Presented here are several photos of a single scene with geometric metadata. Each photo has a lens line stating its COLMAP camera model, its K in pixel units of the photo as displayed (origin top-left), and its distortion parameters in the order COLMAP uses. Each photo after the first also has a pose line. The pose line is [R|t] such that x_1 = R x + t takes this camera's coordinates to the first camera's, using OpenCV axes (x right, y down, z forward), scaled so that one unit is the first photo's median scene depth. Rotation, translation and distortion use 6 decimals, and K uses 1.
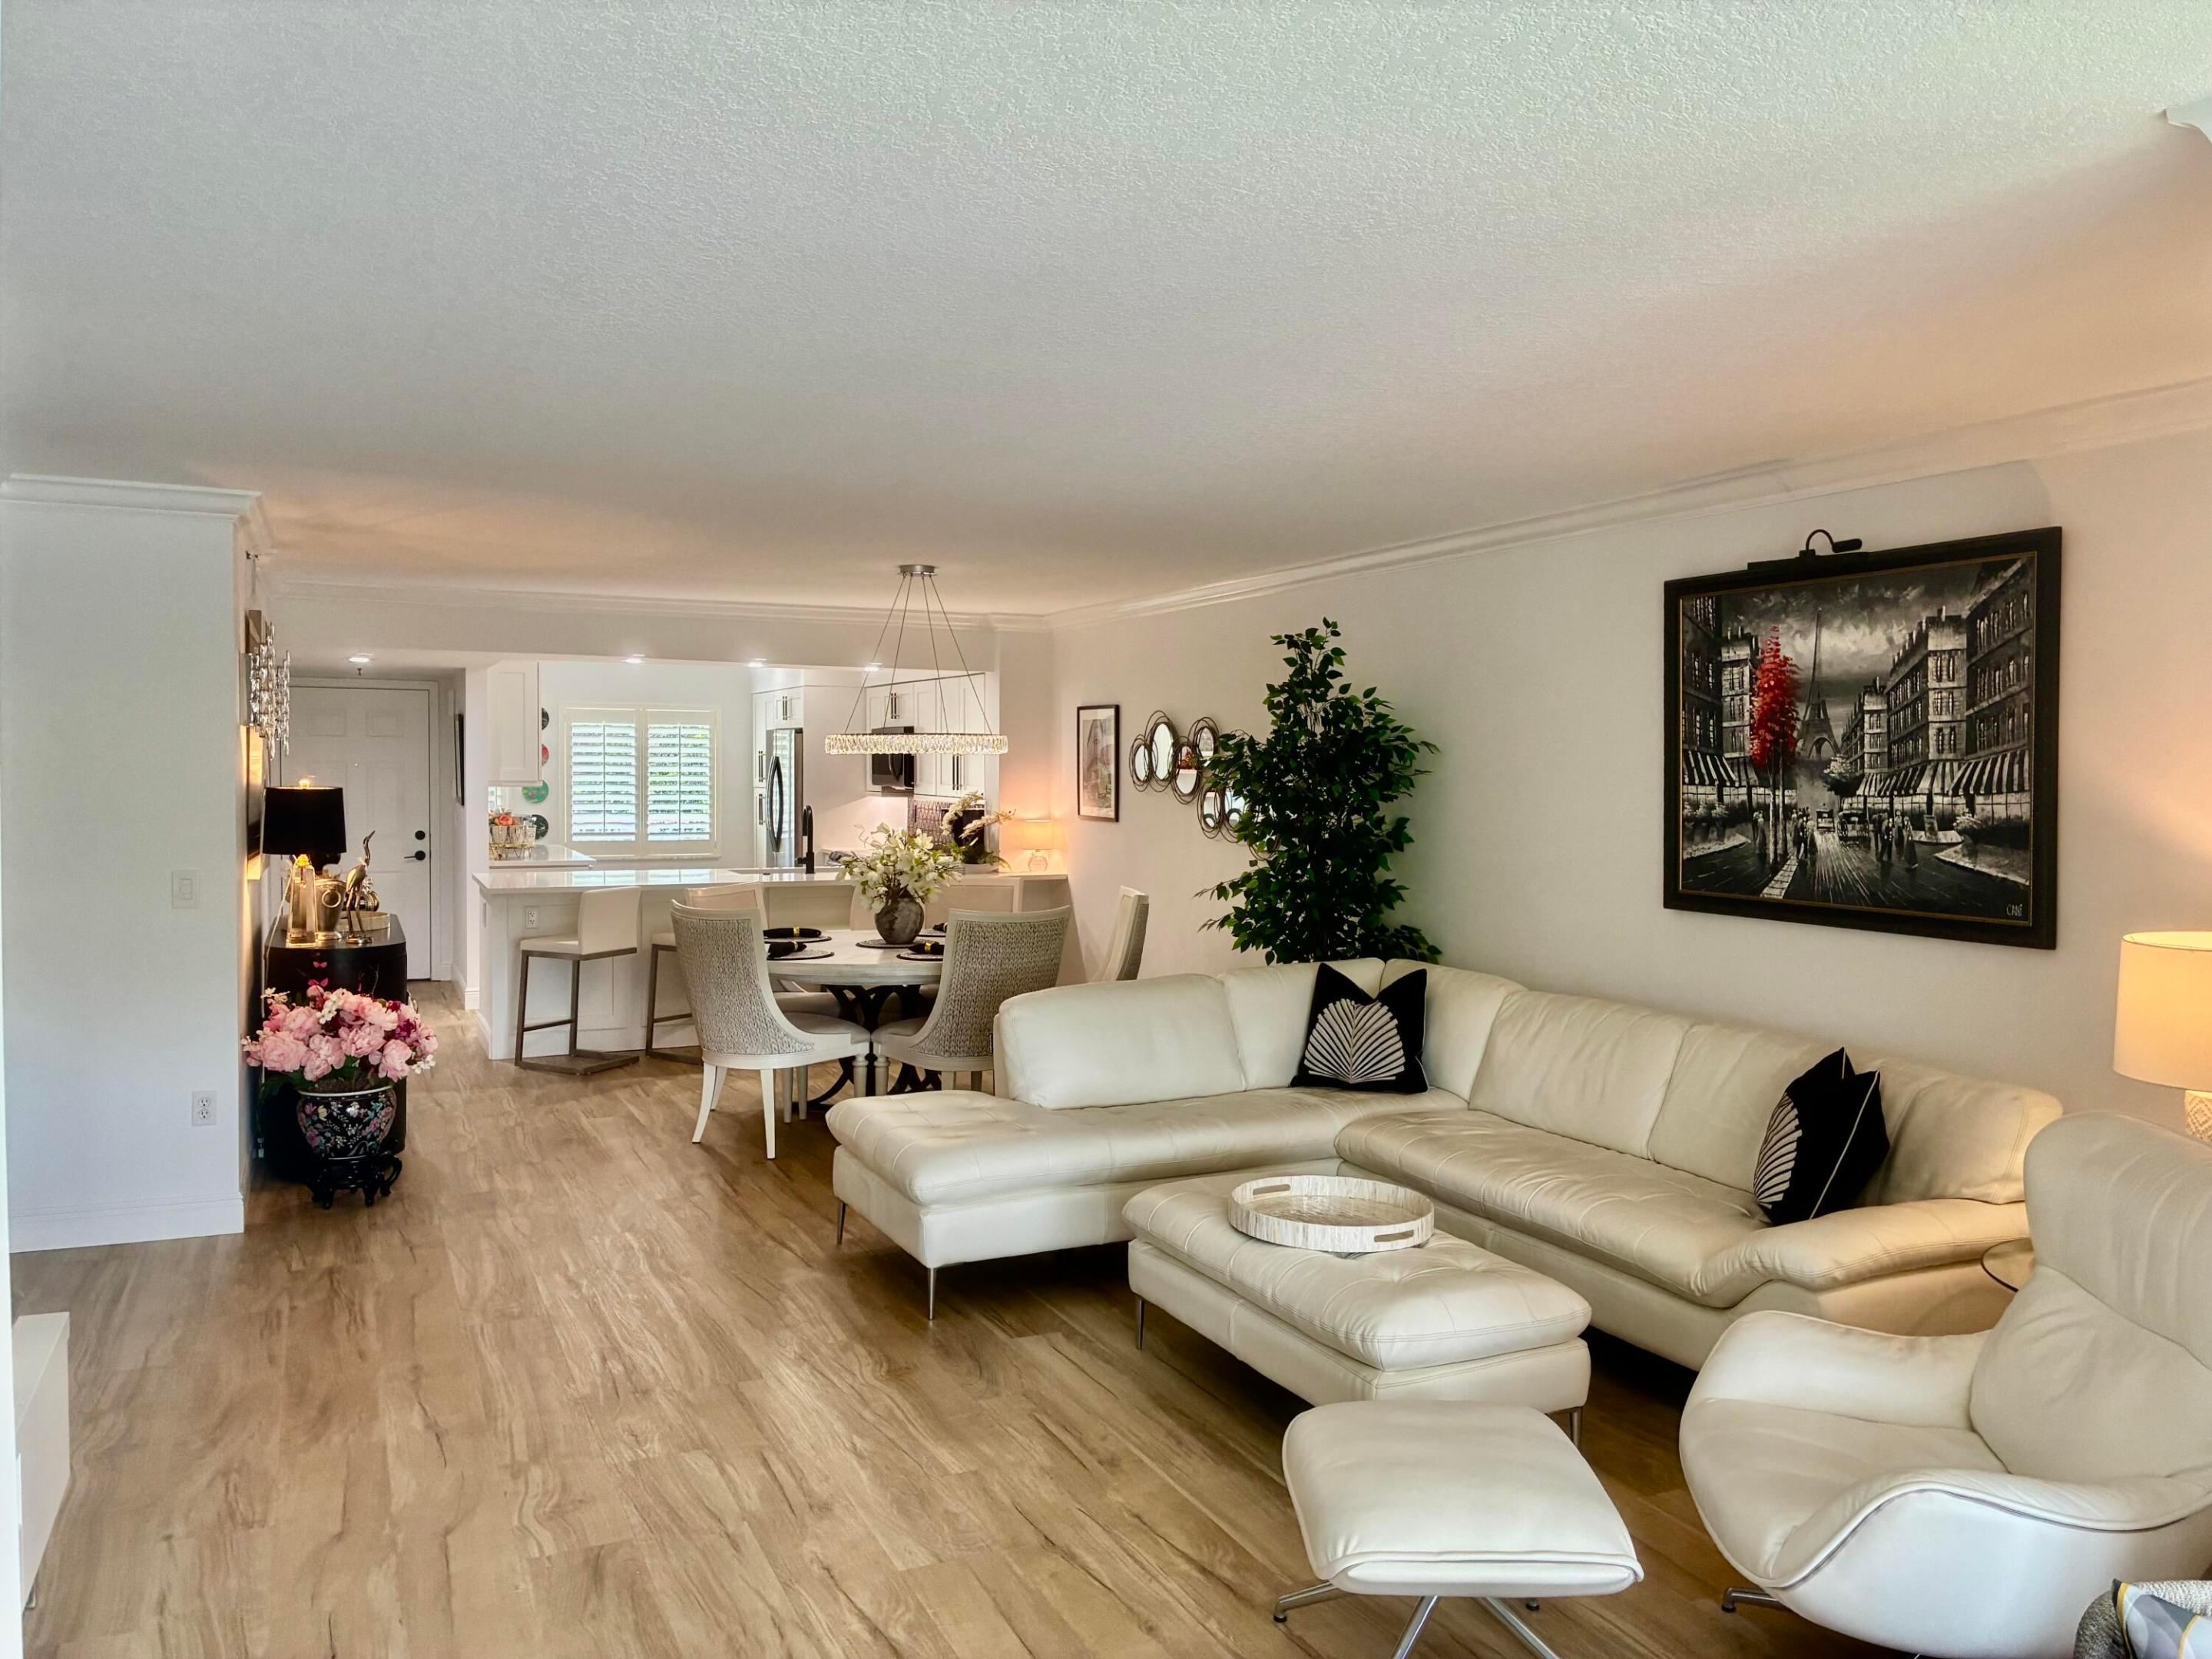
lens RADIAL K [[1674.7, 0, 1118.5], [0, 1674.7, 828.5], [0, 0, 1]] dist [0.052431, -0.059052]
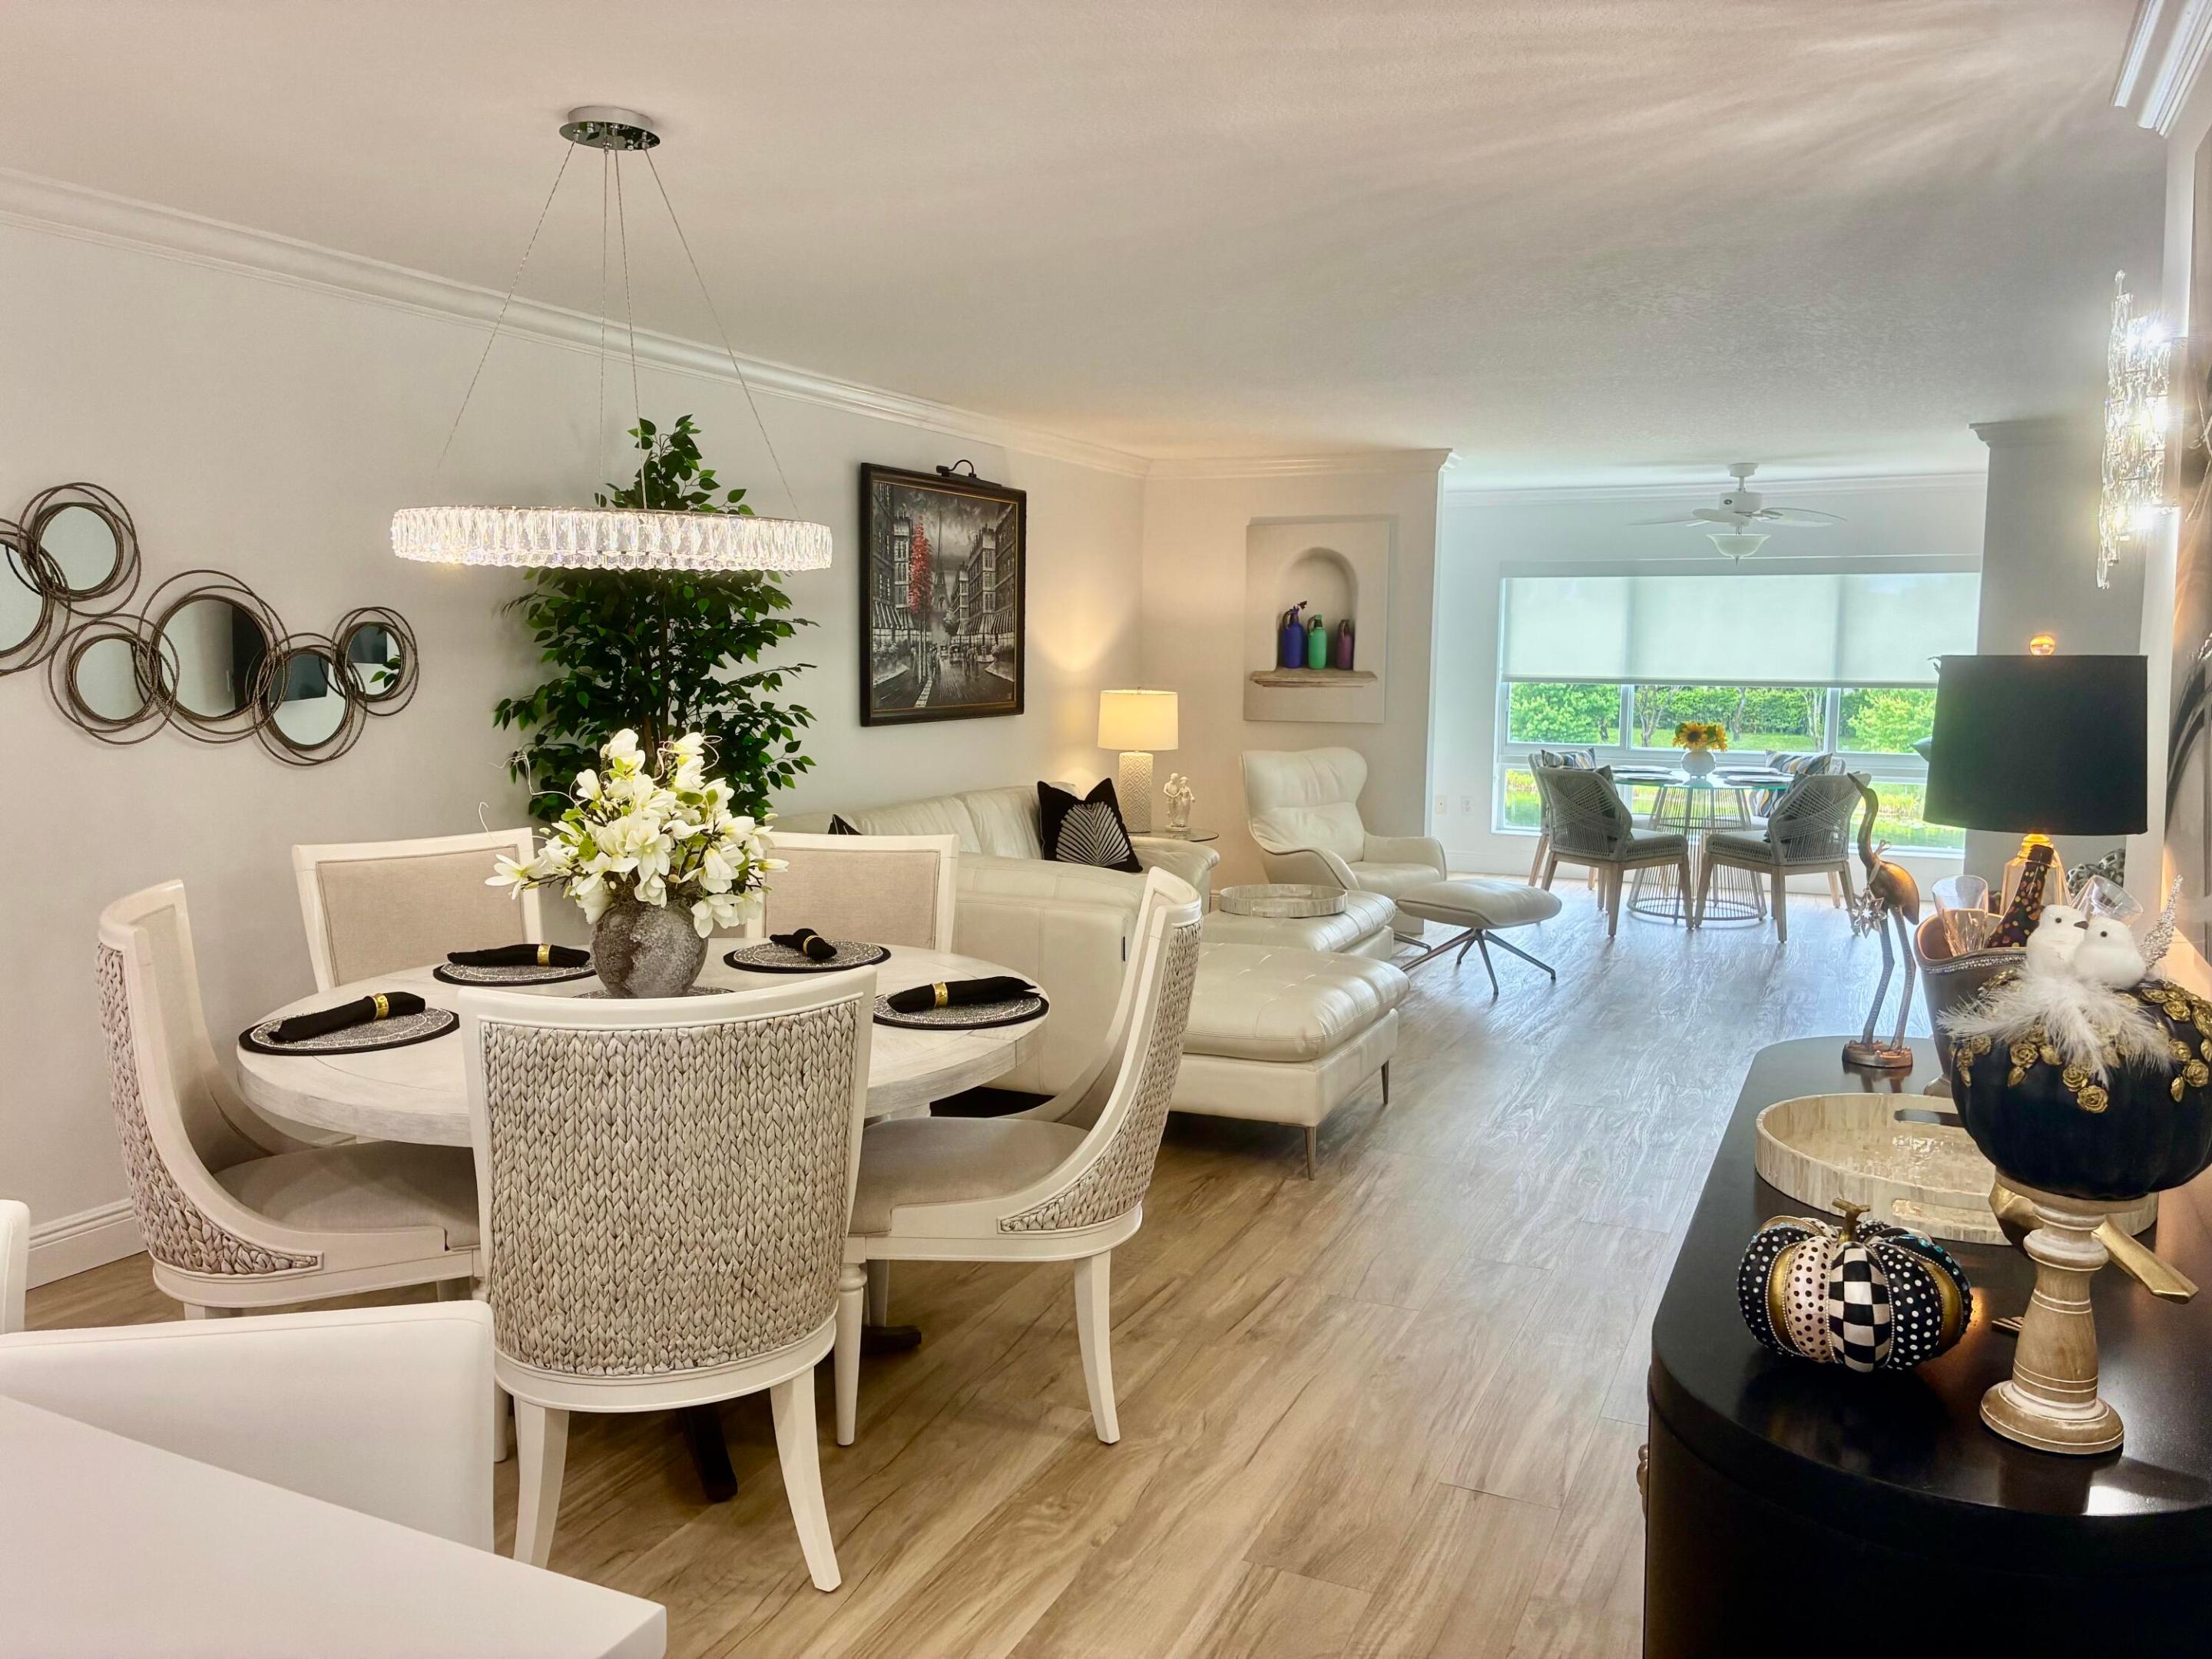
lens RADIAL K [[1674.7, 0, 1122.8], [0, 1674.7, 821.1], [0, 0, 1]] dist [0.052431, -0.059052]
pose [[-0.645428, -0.093299, 0.758102, -0.702683], [0.016888, 0.990526, 0.136281, -0.046796], [-0.763634, 0.100762, -0.637738, 1.540458]]
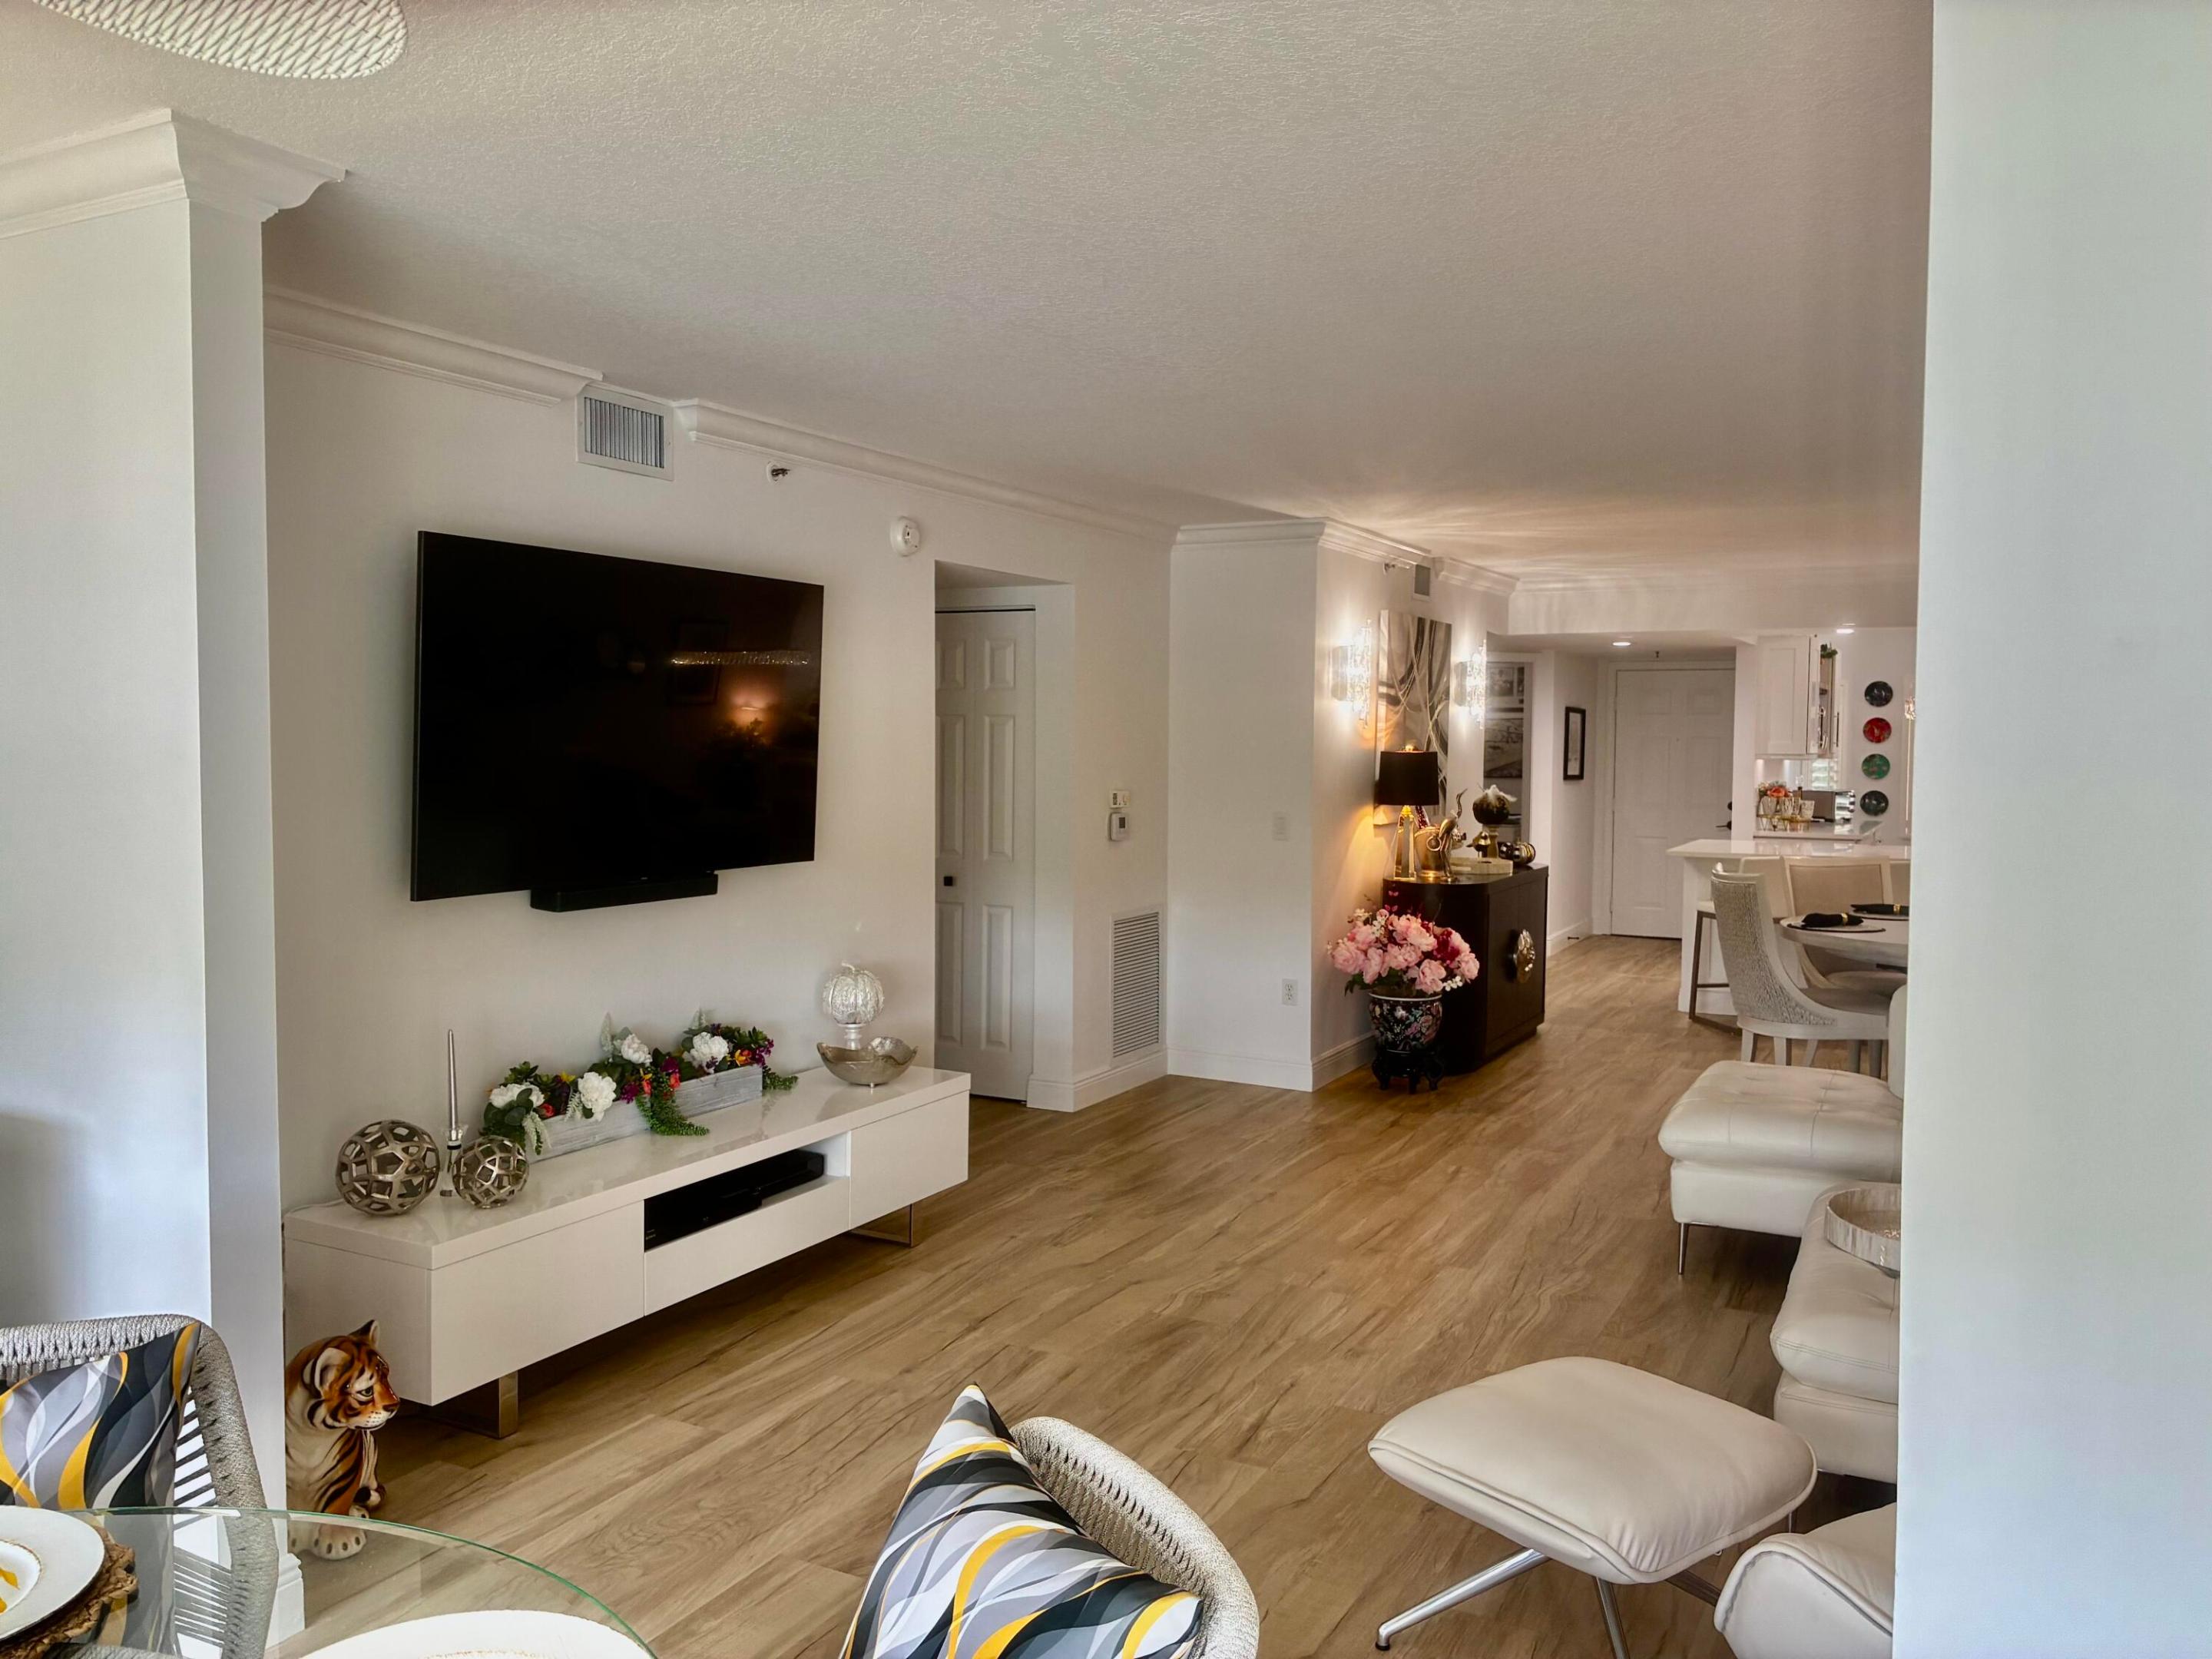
lens RADIAL K [[1674.7, 0, 1120.6], [0, 1674.7, 832.2], [0, 0, 1]] dist [0.052431, -0.059052]
pose [[0.607662, 0.041809, -0.793095, 0.397143], [-0.033340, 0.999076, 0.027123, 0.009247], [0.793496, 0.009960, 0.608494, 0.096827]]
